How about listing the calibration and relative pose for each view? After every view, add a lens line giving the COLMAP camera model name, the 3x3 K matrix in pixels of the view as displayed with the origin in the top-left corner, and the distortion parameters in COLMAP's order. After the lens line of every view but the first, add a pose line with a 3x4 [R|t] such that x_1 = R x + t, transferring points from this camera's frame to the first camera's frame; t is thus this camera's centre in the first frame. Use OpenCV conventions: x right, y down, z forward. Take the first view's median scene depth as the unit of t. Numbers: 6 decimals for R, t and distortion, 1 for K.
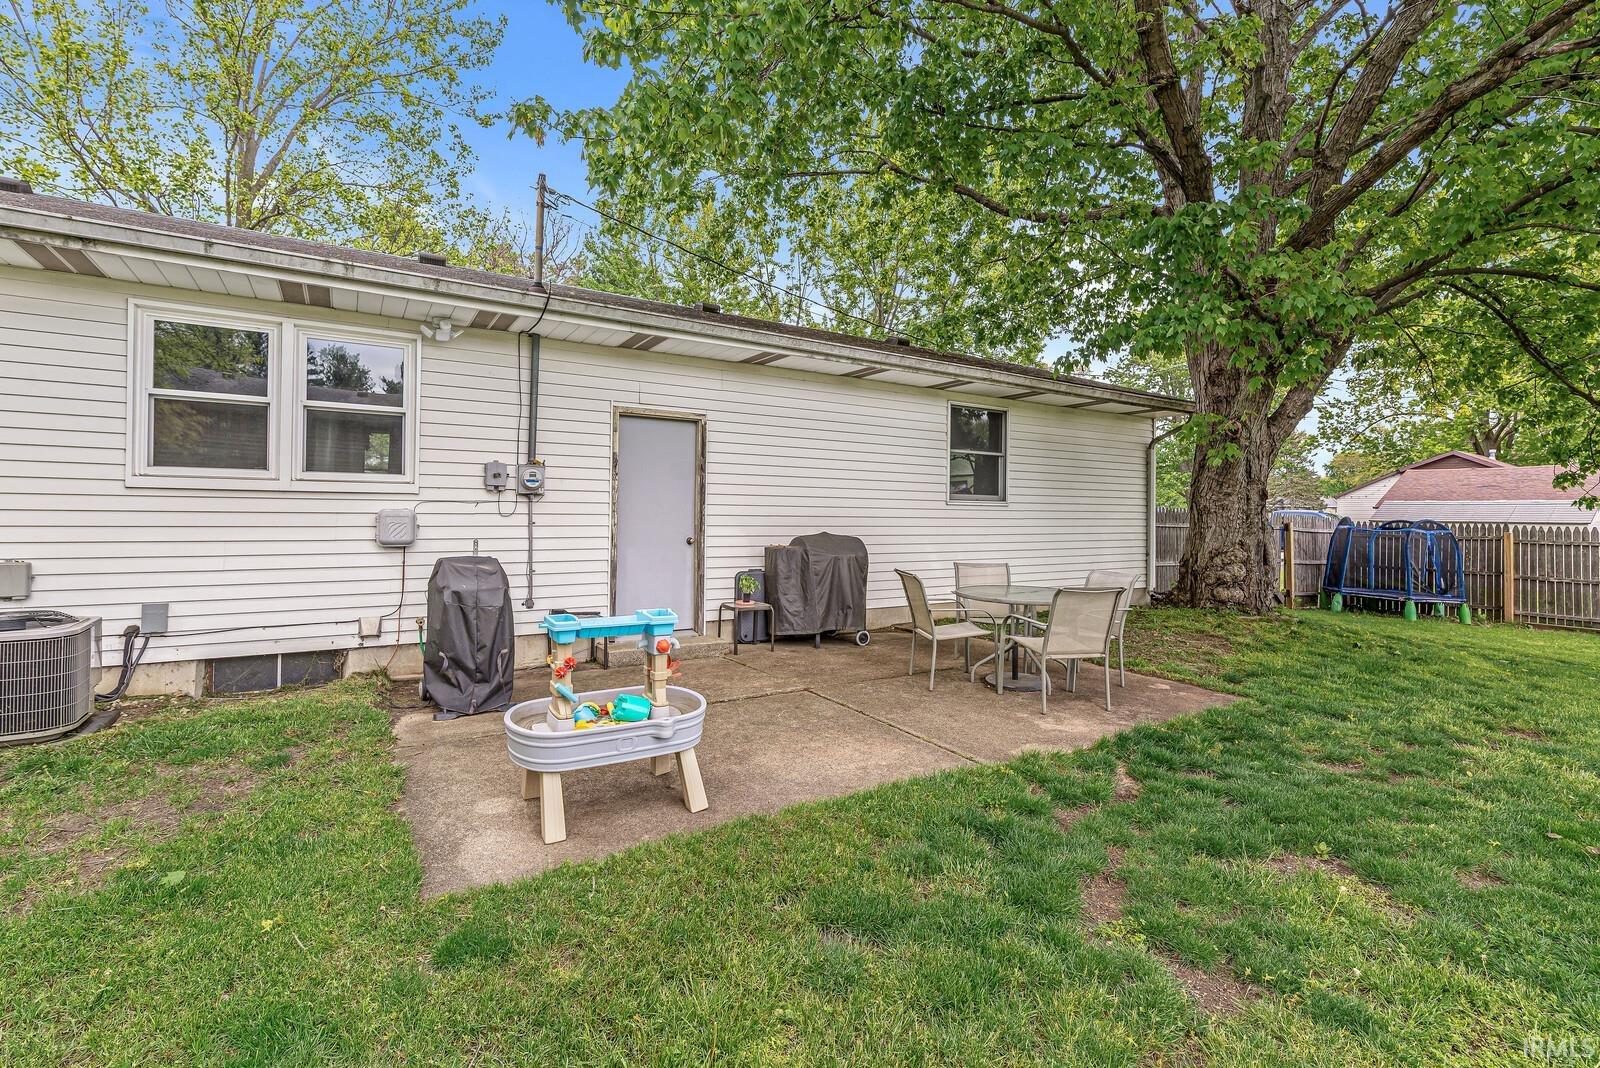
lens RADIAL K [[690.1, 0, 770.3], [0, 690.1, 505.9], [0, 0, 1]] dist [0.001343, -0.000960]
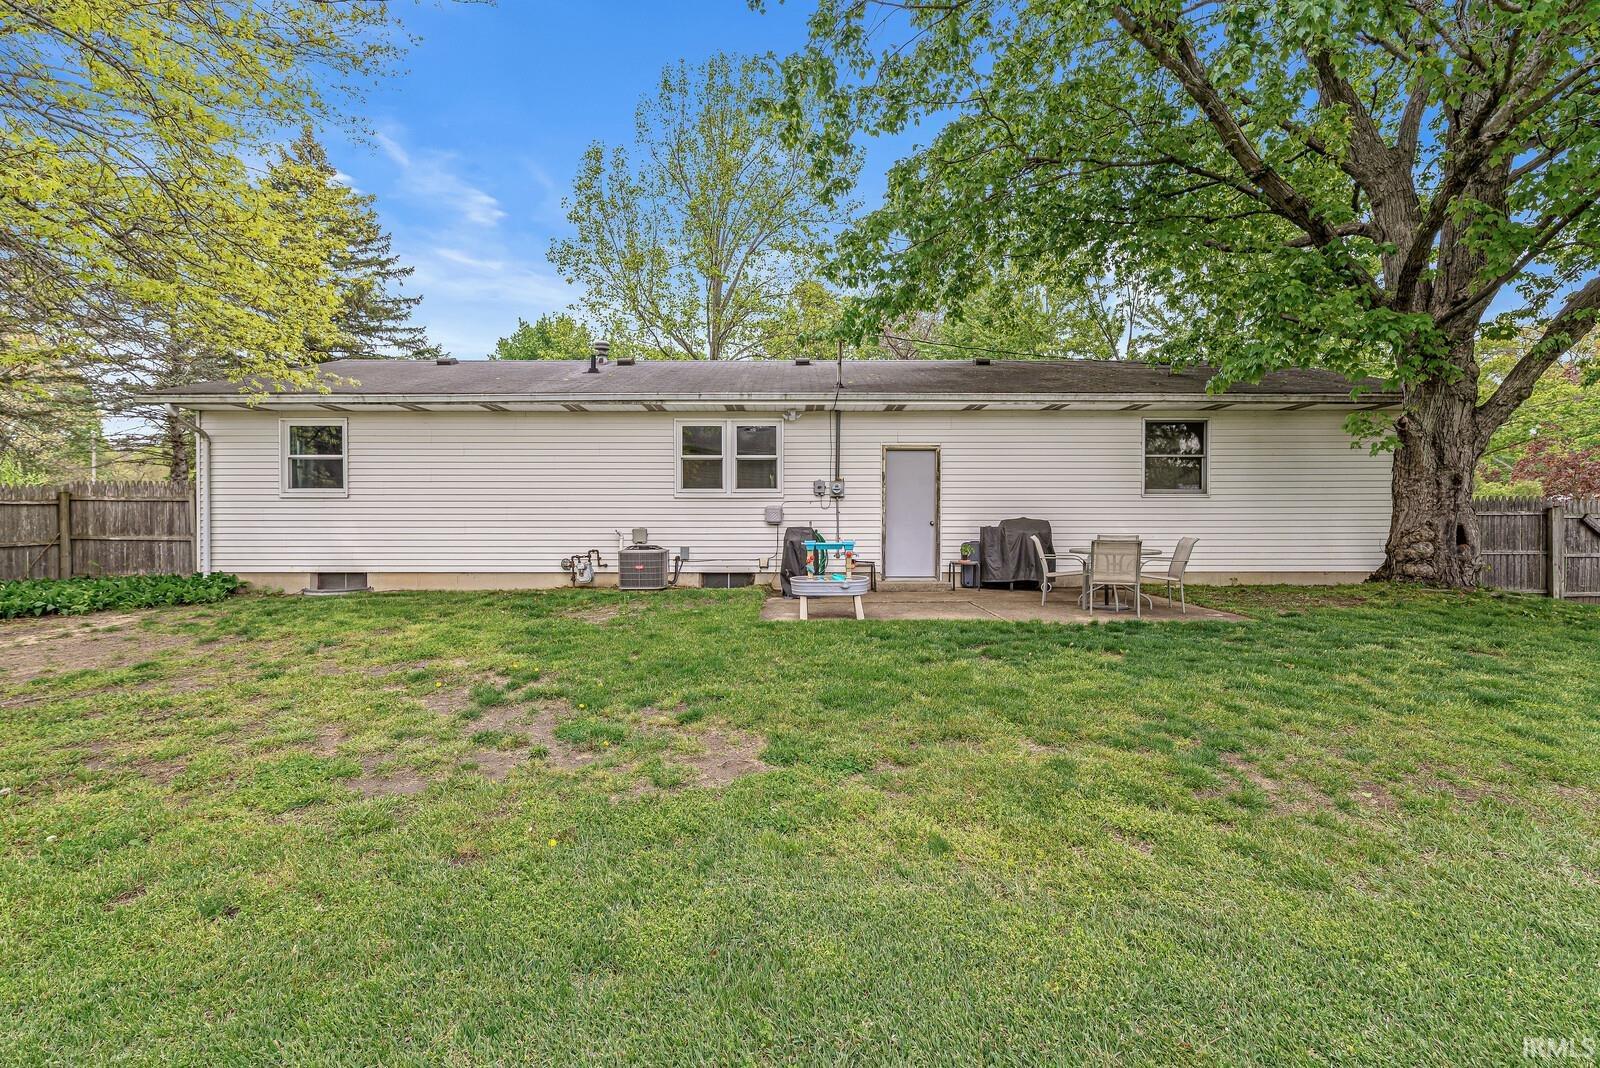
lens RADIAL K [[690.1, 0, 801.5], [0, 690.1, 530.3], [0, 0, 1]] dist [0.001343, -0.000960]
pose [[0.857206, -0.005094, -0.514948, 0.498683], [0.015693, 0.999745, 0.016233, 0.039303], [0.514734, -0.021996, 0.857068, -0.611136]]
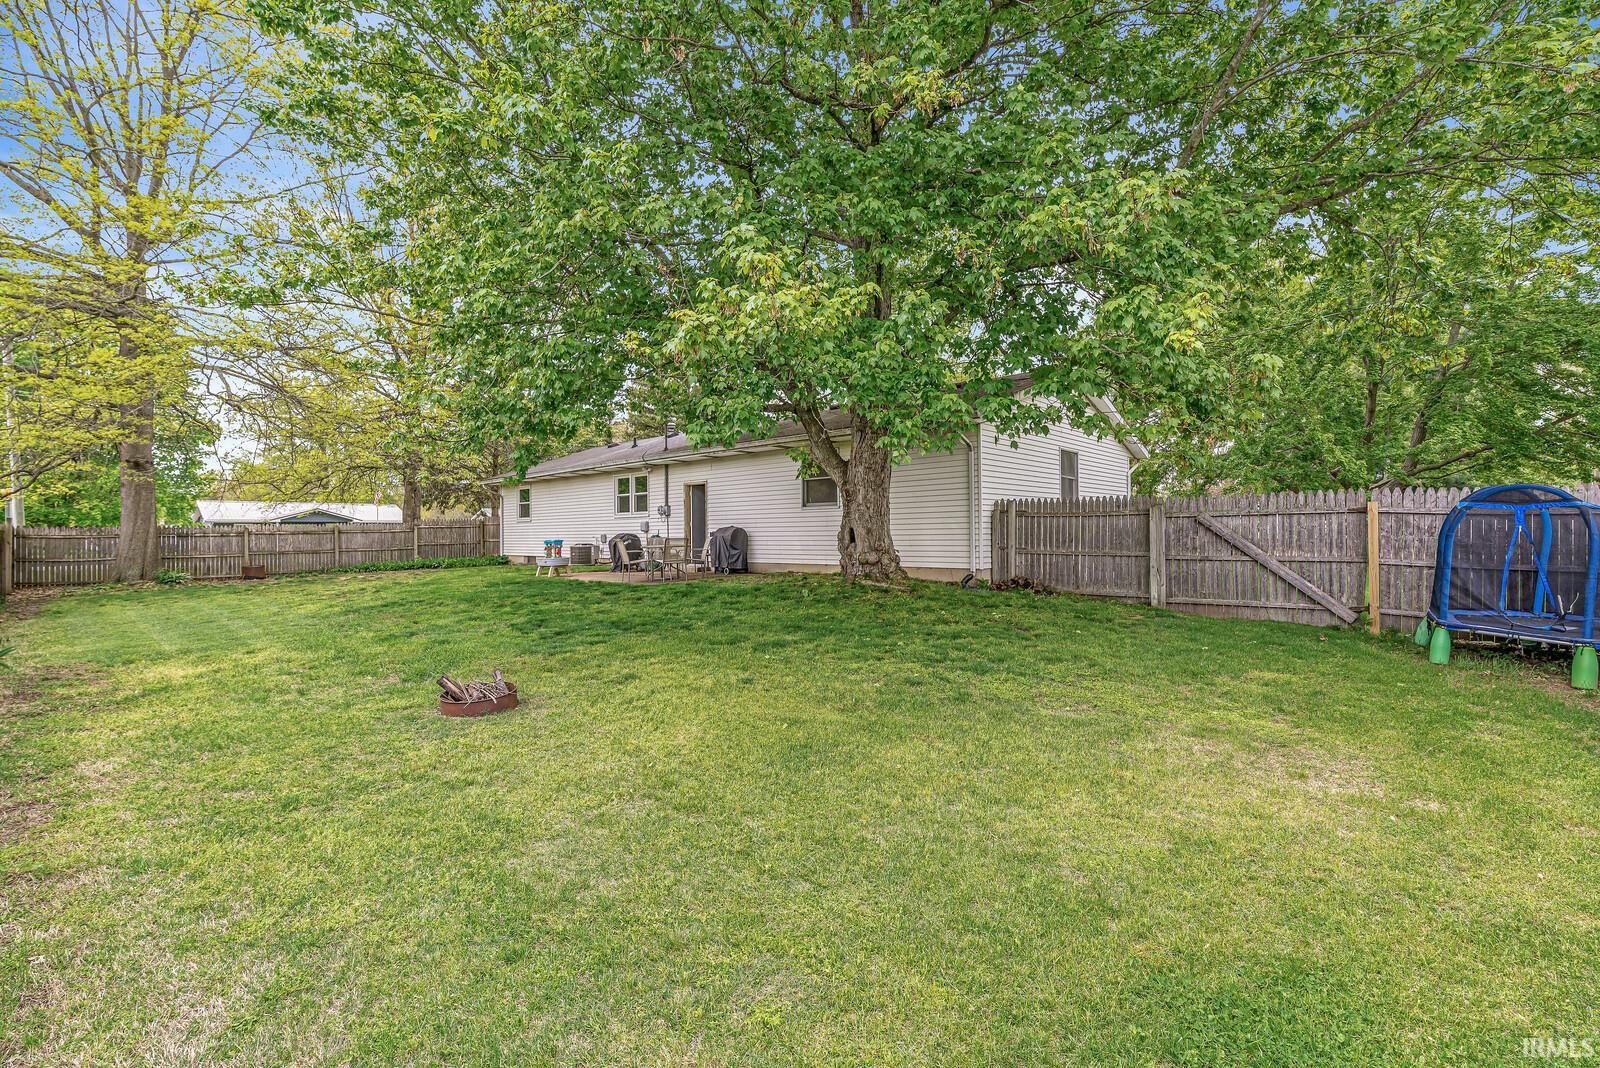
lens RADIAL K [[691.7, 0, 800.3], [0, 691.7, 535.0], [0, 0, 1]] dist [0.000186, 0.000002]
pose [[0.295019, -0.013398, -0.955398, 2.702764], [0.020965, 0.999752, -0.007547, 0.104254], [0.955261, -0.017804, 0.295226, 0.608152]]
